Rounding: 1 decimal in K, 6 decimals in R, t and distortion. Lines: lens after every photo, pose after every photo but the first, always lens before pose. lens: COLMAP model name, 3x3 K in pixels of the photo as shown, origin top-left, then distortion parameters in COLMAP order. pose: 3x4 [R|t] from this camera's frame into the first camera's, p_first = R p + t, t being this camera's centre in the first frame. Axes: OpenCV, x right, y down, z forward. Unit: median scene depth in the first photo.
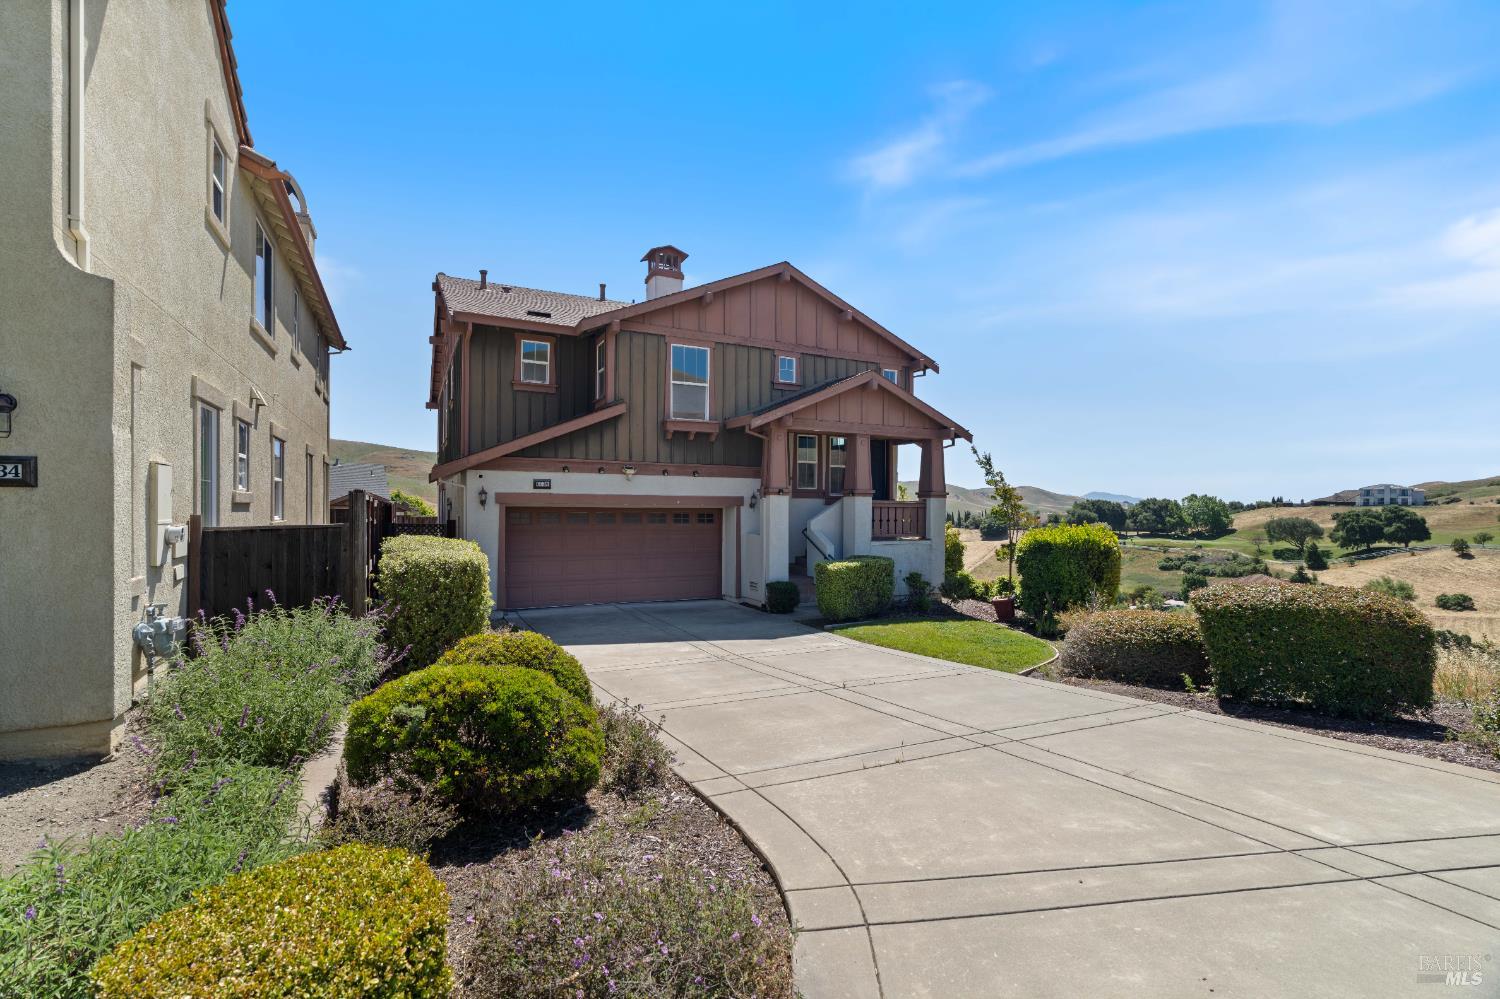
lens RADIAL K [[682.7, 0, 753.0], [0, 682.7, 513.7], [0, 0, 1]] dist [-0.007726, 0.001829]
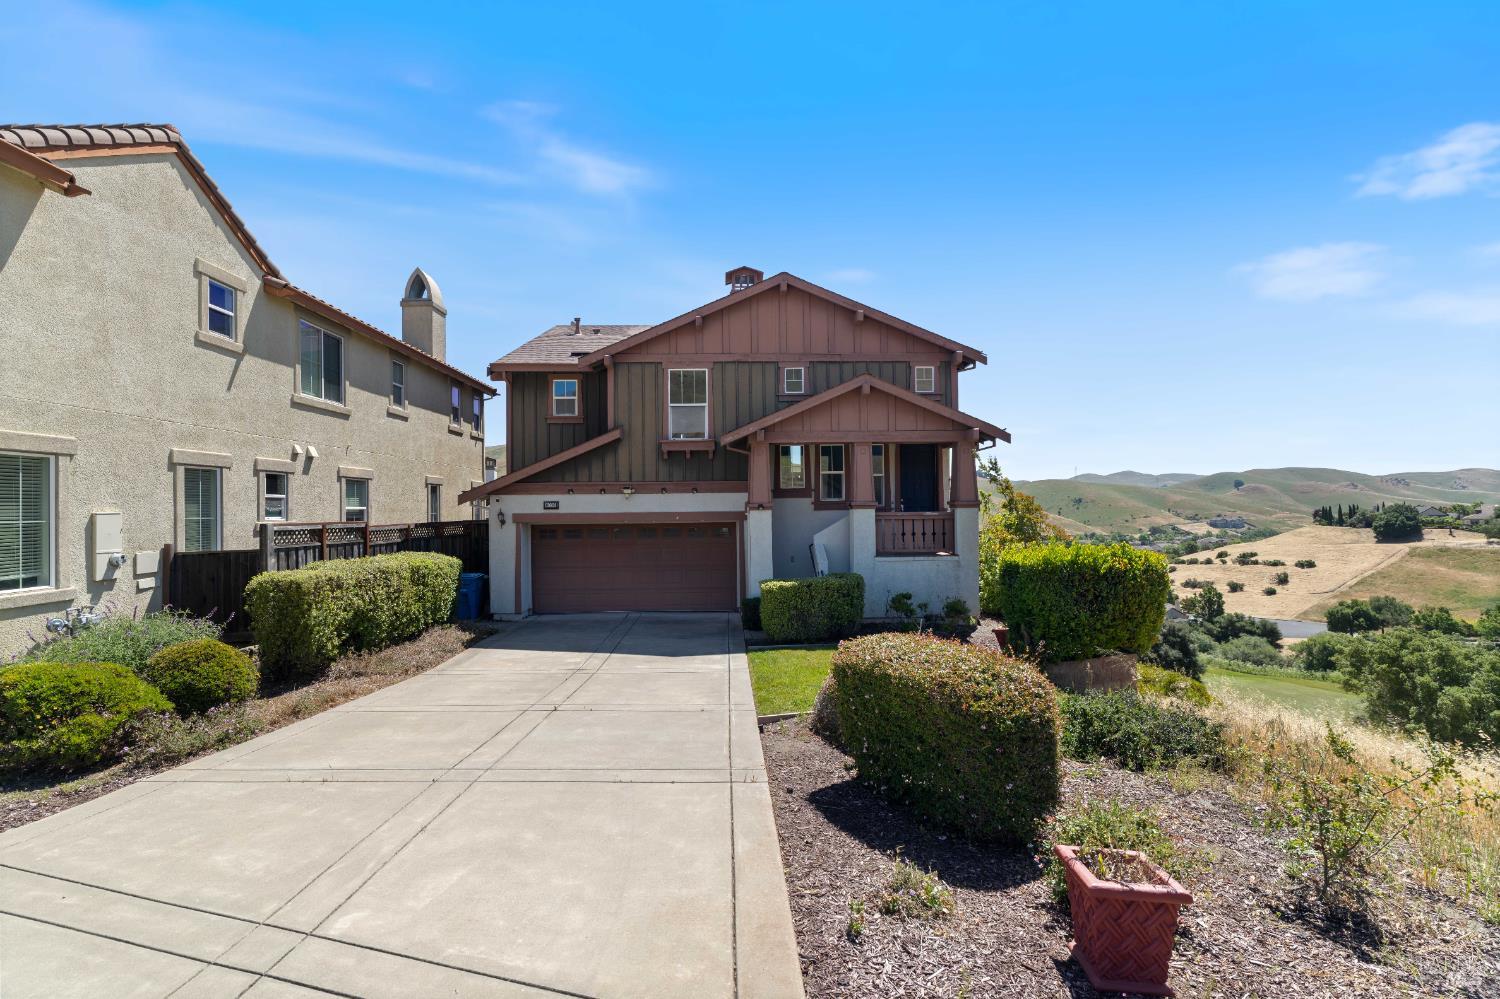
lens RADIAL K [[682.7, 0, 751.6], [0, 682.7, 500.7], [0, 0, 1]] dist [-0.007726, 0.001829]
pose [[0.904207, -0.022552, -0.426499, 0.449675], [0.014554, 0.999652, -0.022002, -0.019243], [0.426847, 0.013688, 0.904220, 0.099481]]
